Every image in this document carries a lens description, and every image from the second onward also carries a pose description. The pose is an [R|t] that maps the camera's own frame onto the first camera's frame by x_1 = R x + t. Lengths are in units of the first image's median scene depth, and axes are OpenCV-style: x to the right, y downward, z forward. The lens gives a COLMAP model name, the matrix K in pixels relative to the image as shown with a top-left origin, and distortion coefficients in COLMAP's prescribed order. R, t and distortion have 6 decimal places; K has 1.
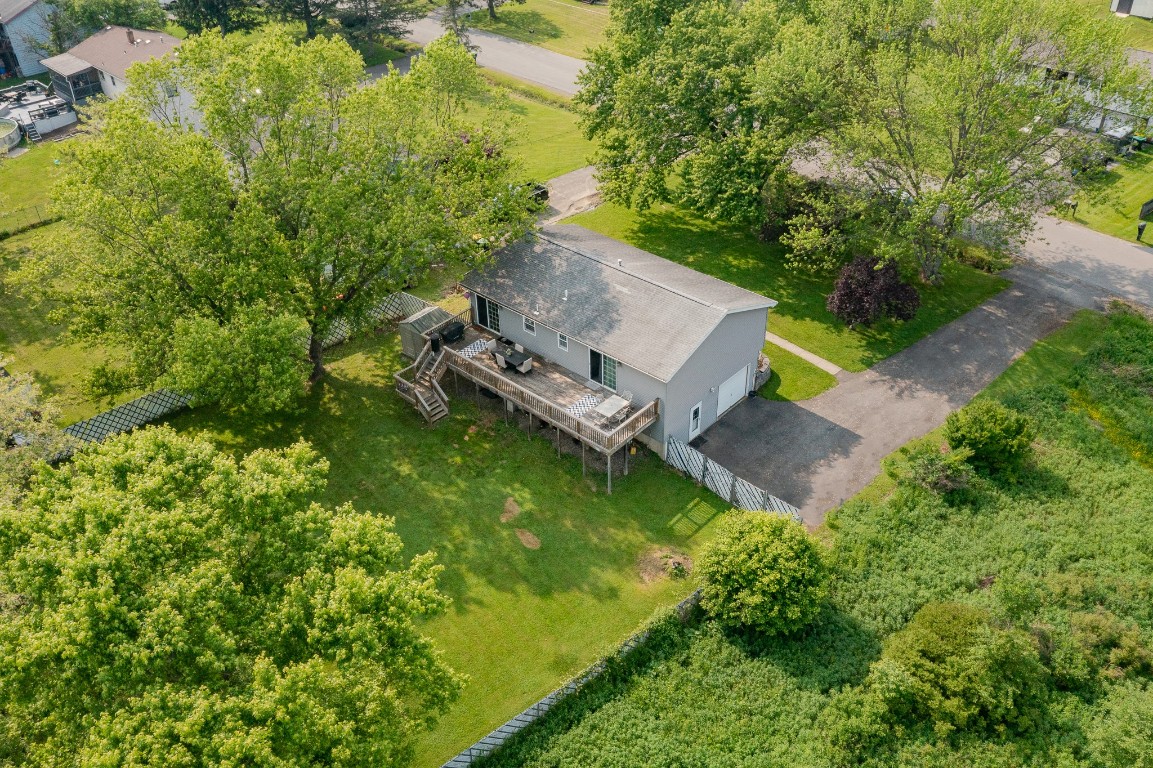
lens RADIAL K [[930.6, 0, 628.1], [0, 930.6, 381.6], [0, 0, 1]] dist [-0.022925, -0.001394]
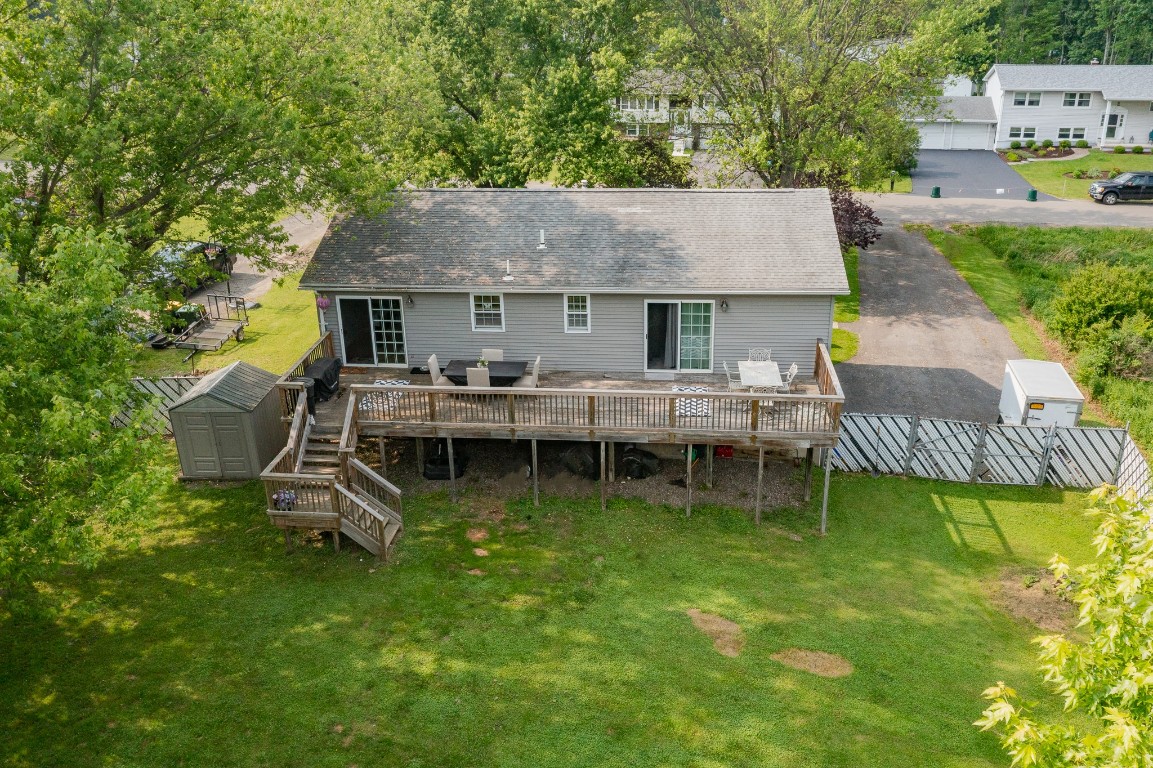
lens RADIAL K [[930.6, 0, 628.1], [0, 930.6, 381.6], [0, 0, 1]] dist [-0.022925, -0.001394]
pose [[0.807921, -0.242347, 0.537151, -0.329527], [0.355643, 0.927328, -0.116534, 0.059899], [-0.469873, 0.285185, 0.835397, 0.565903]]
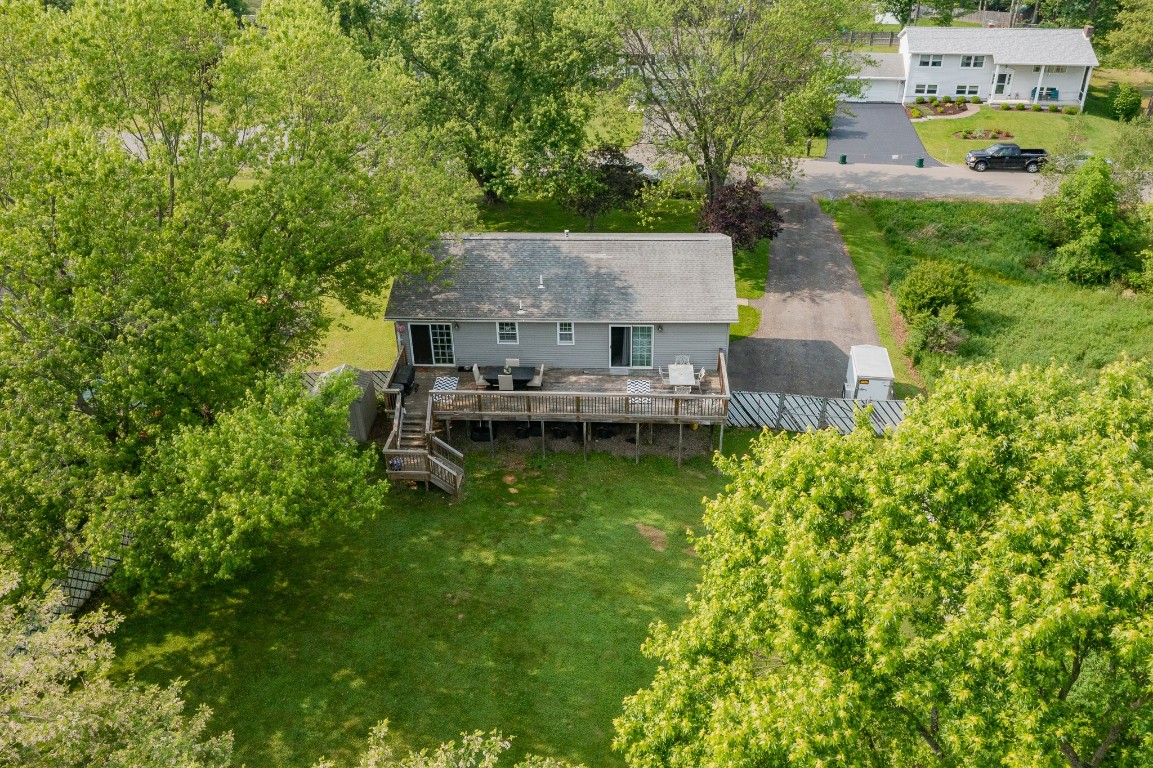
lens RADIAL K [[930.6, 0, 628.1], [0, 930.6, 381.6], [0, 0, 1]] dist [-0.022925, -0.001394]
pose [[0.782174, -0.331442, 0.527589, -0.458658], [0.365641, 0.929806, 0.042044, -0.019580], [-0.504491, 0.160022, 0.848459, 0.302871]]
